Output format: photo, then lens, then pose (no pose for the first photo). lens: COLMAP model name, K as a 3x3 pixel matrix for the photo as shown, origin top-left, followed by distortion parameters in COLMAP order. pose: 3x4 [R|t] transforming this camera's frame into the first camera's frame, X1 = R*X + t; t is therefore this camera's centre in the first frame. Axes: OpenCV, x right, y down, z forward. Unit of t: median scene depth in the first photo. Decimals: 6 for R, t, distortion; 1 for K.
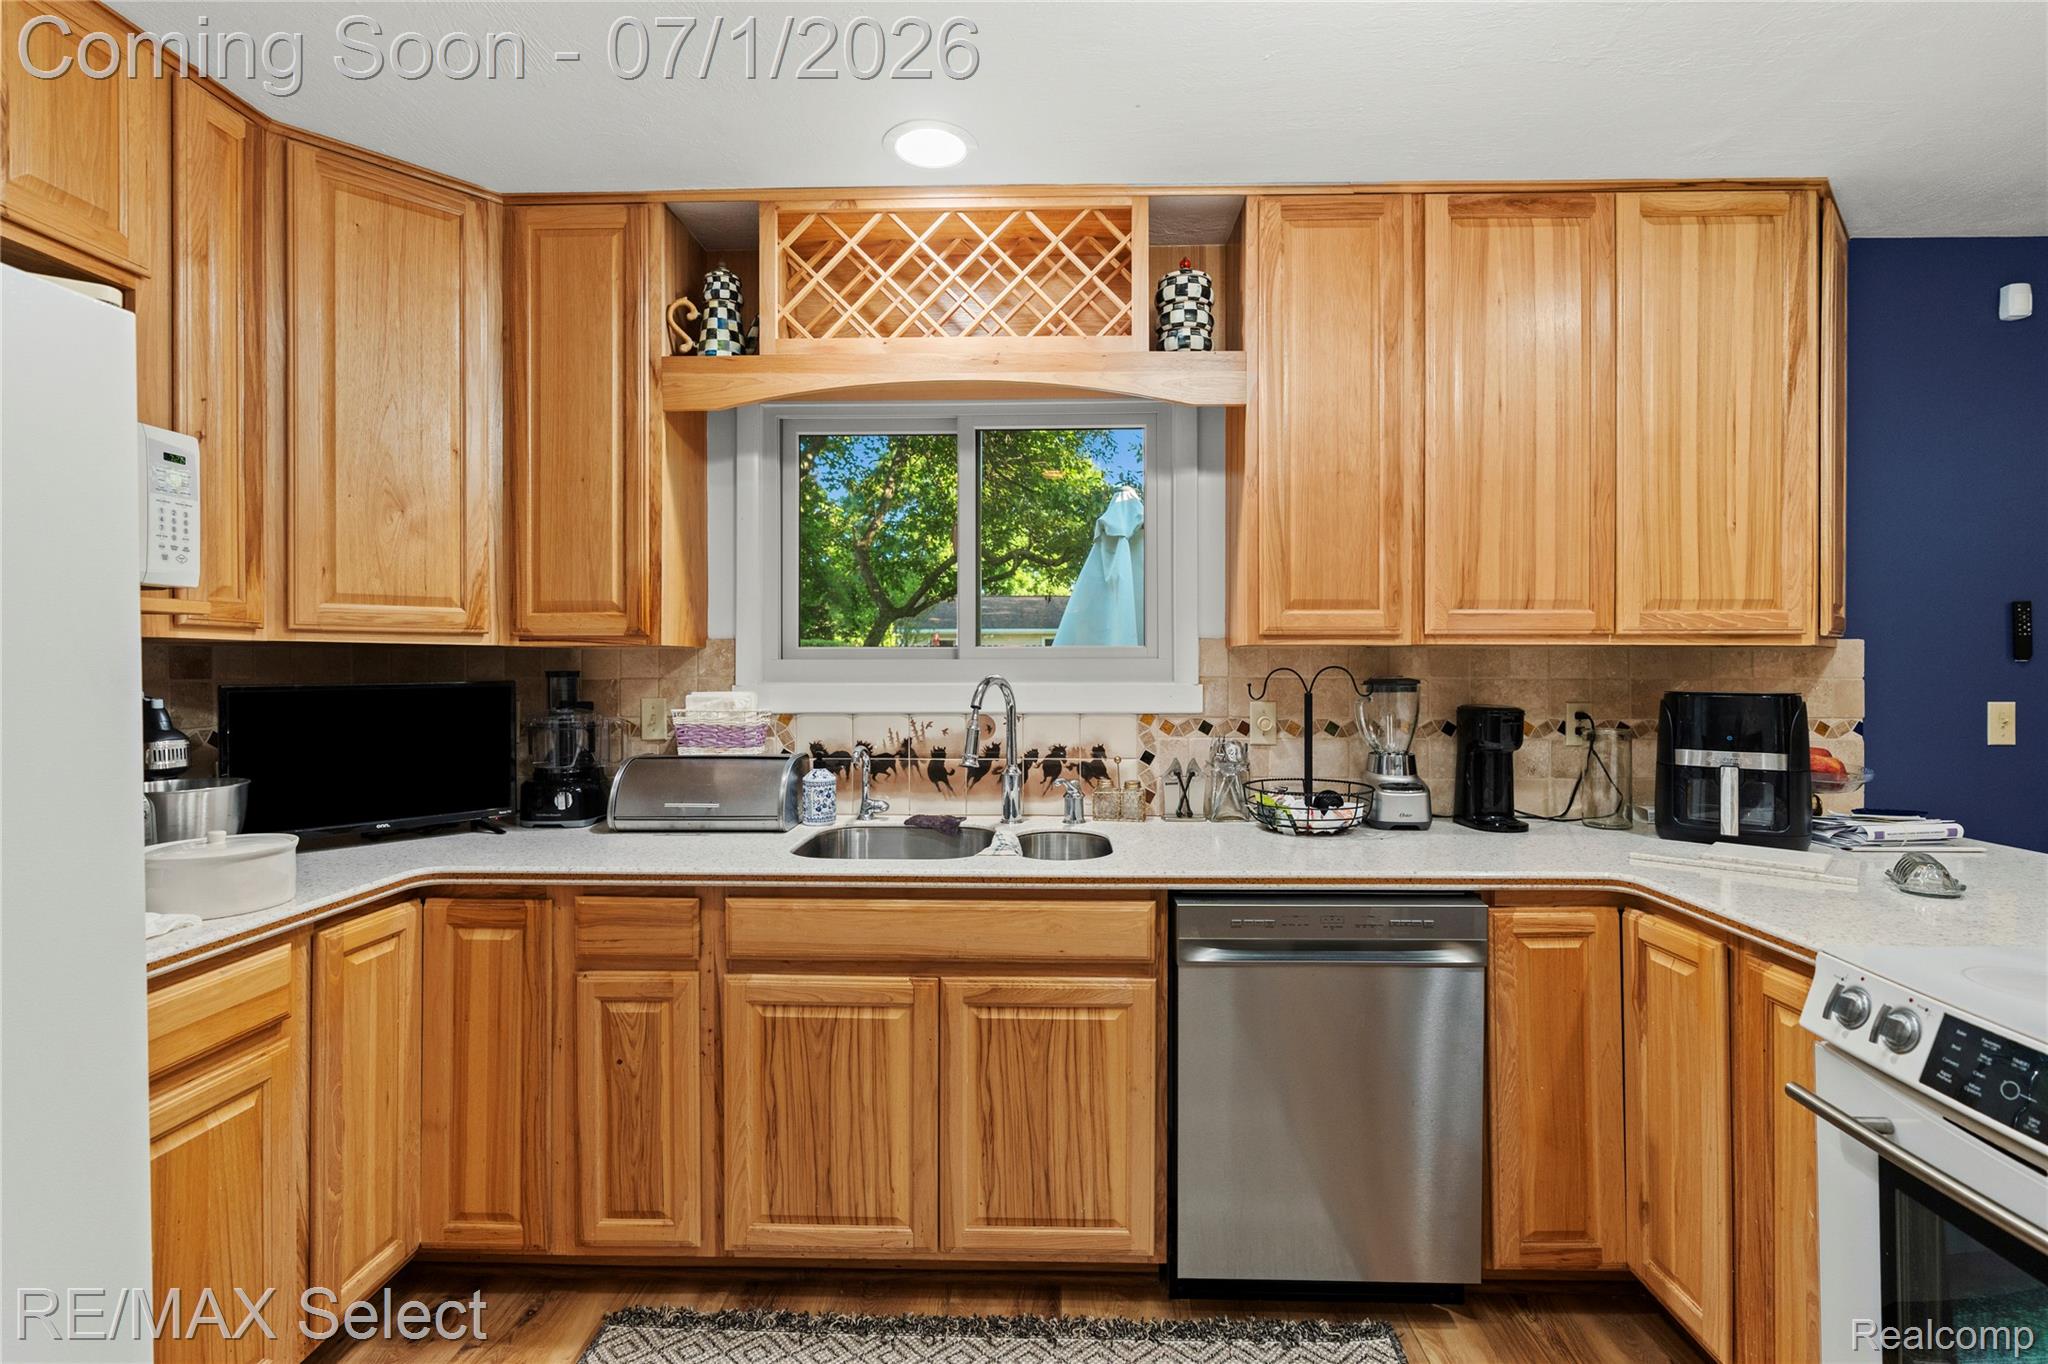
lens RADIAL K [[932.7, 0, 1032.6], [0, 932.7, 661.2], [0, 0, 1]] dist [-0.008695, 0.002428]
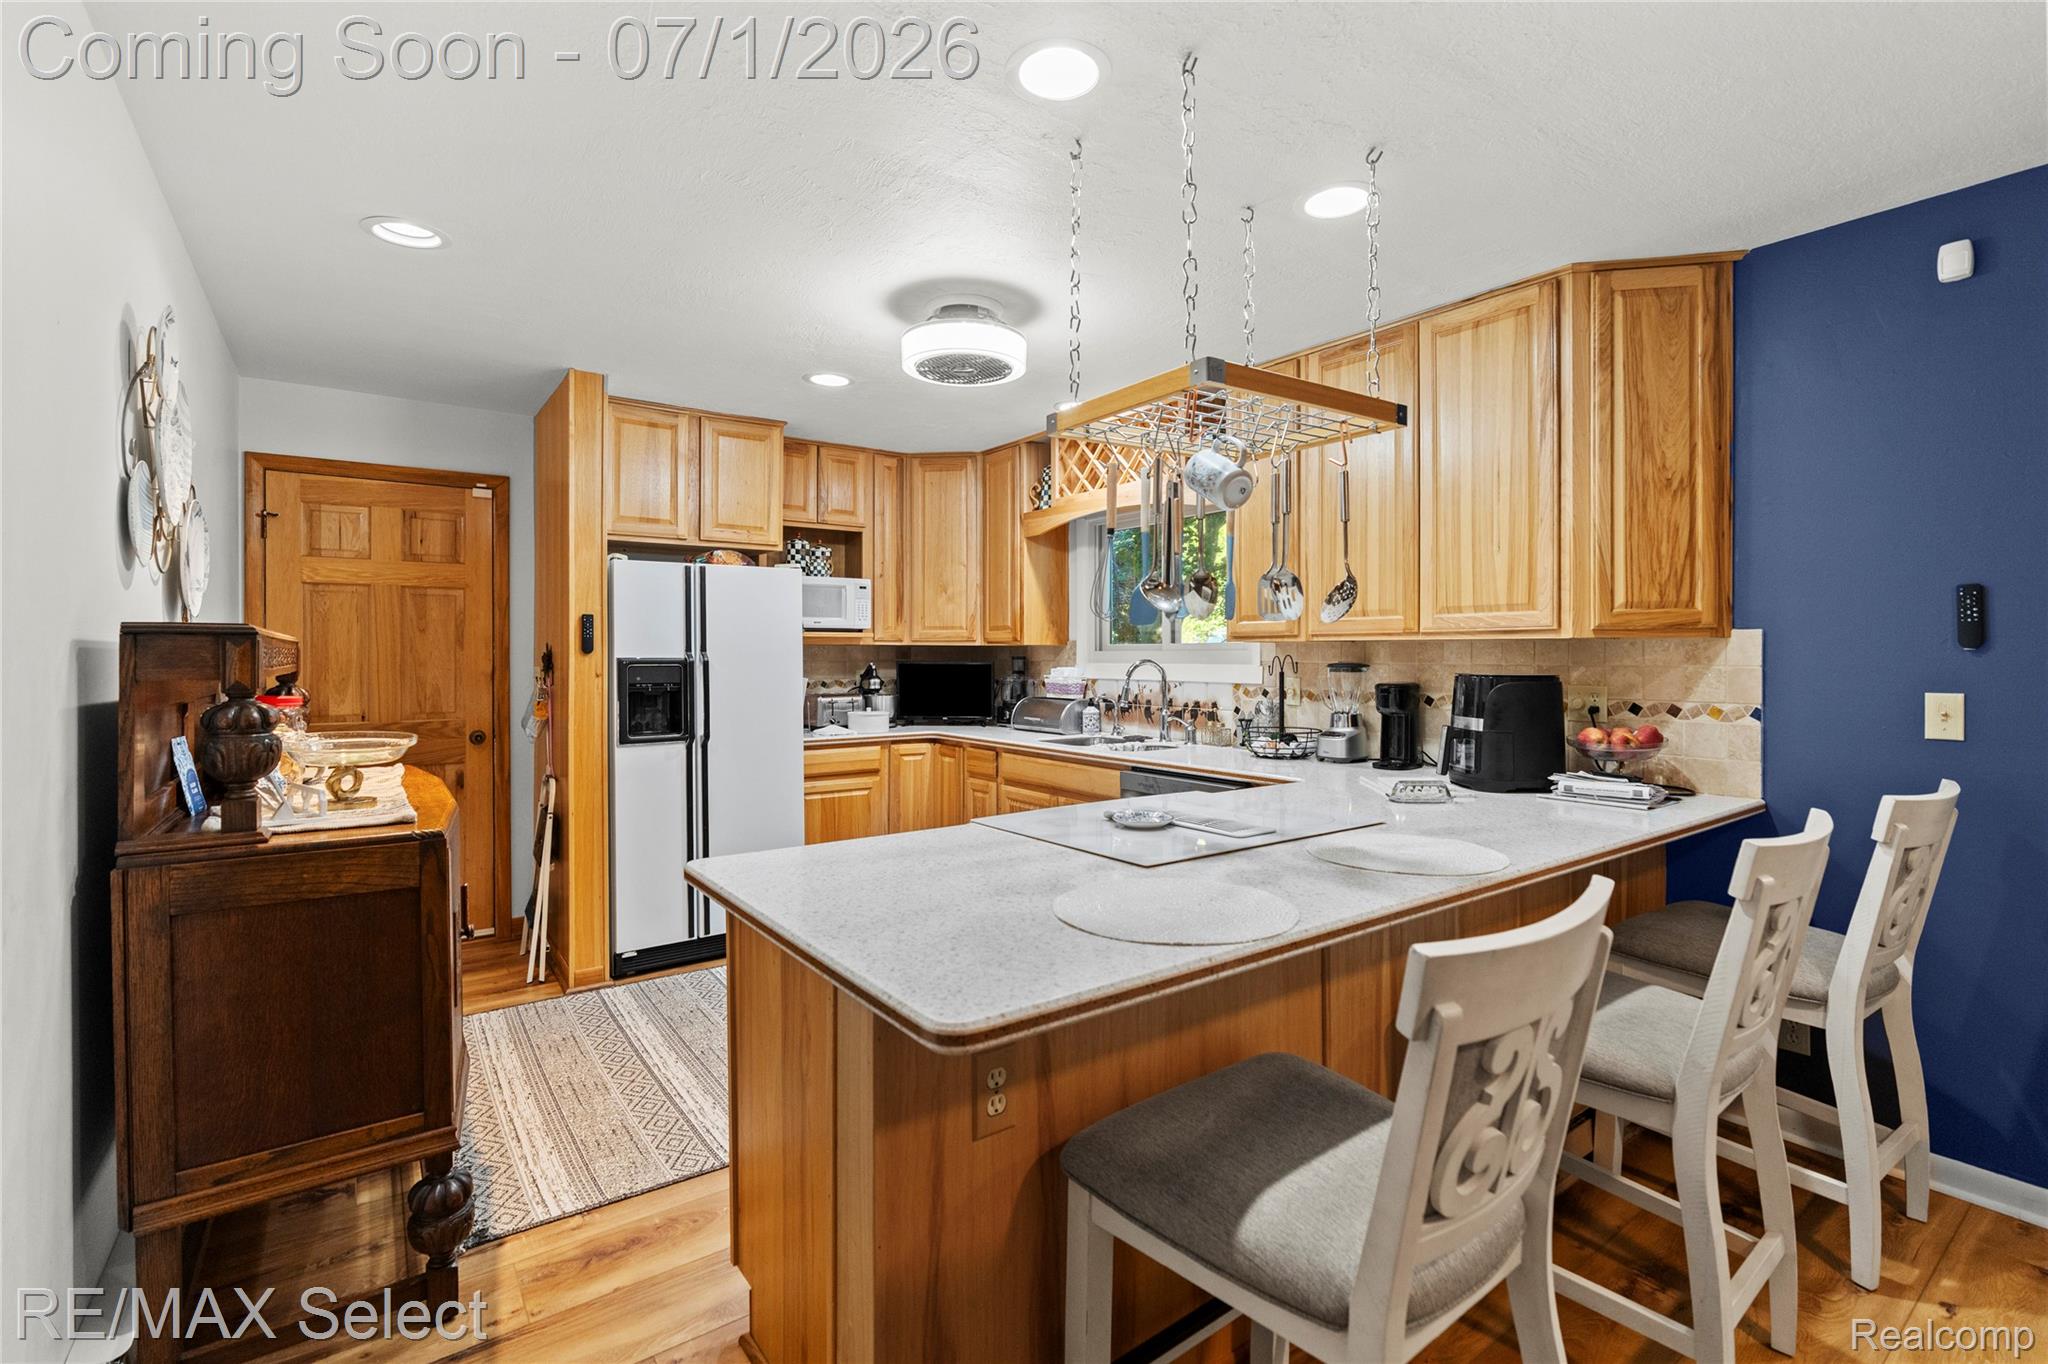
lens RADIAL K [[932.7, 0, 1038.7], [0, 932.7, 654.2], [0, 0, 1]] dist [-0.008695, 0.002428]
pose [[0.613652, 0.000203, -0.789576, 1.385172], [0.001893, 0.999997, 0.001729, 0.001054], [0.789574, -0.002555, 0.613650, -0.326982]]
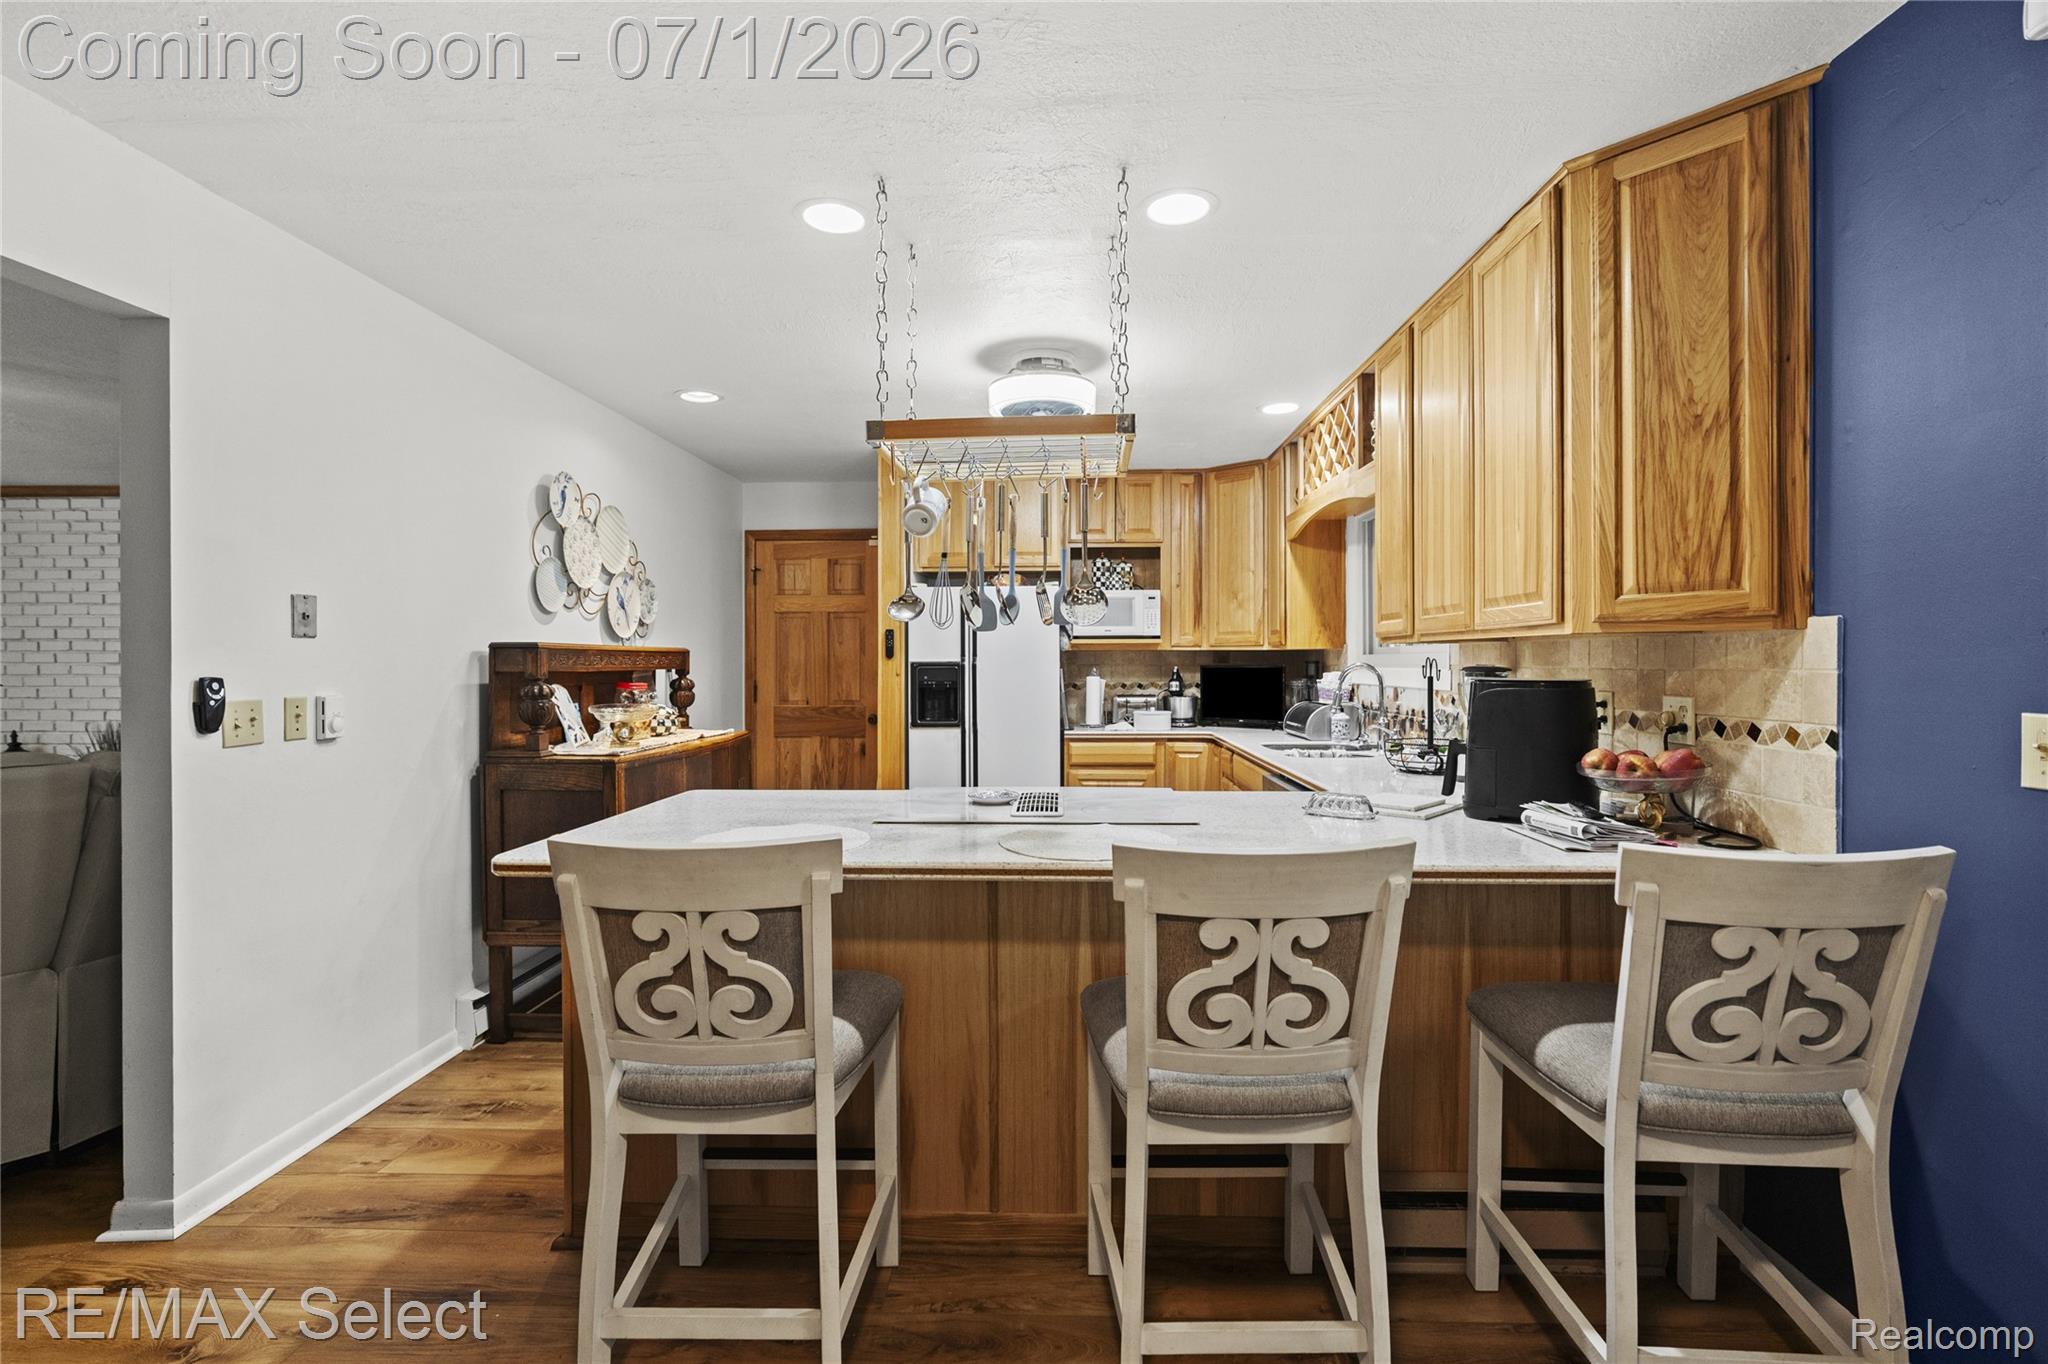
lens RADIAL K [[932.7, 0, 1029.6], [0, 932.7, 663.2], [0, 0, 1]] dist [-0.008695, 0.002428]
pose [[-0.011896, 0.002351, -0.999926, 1.835318], [0.004727, 0.999986, 0.002295, 0.009264], [0.999918, -0.004700, -0.011907, 0.434651]]
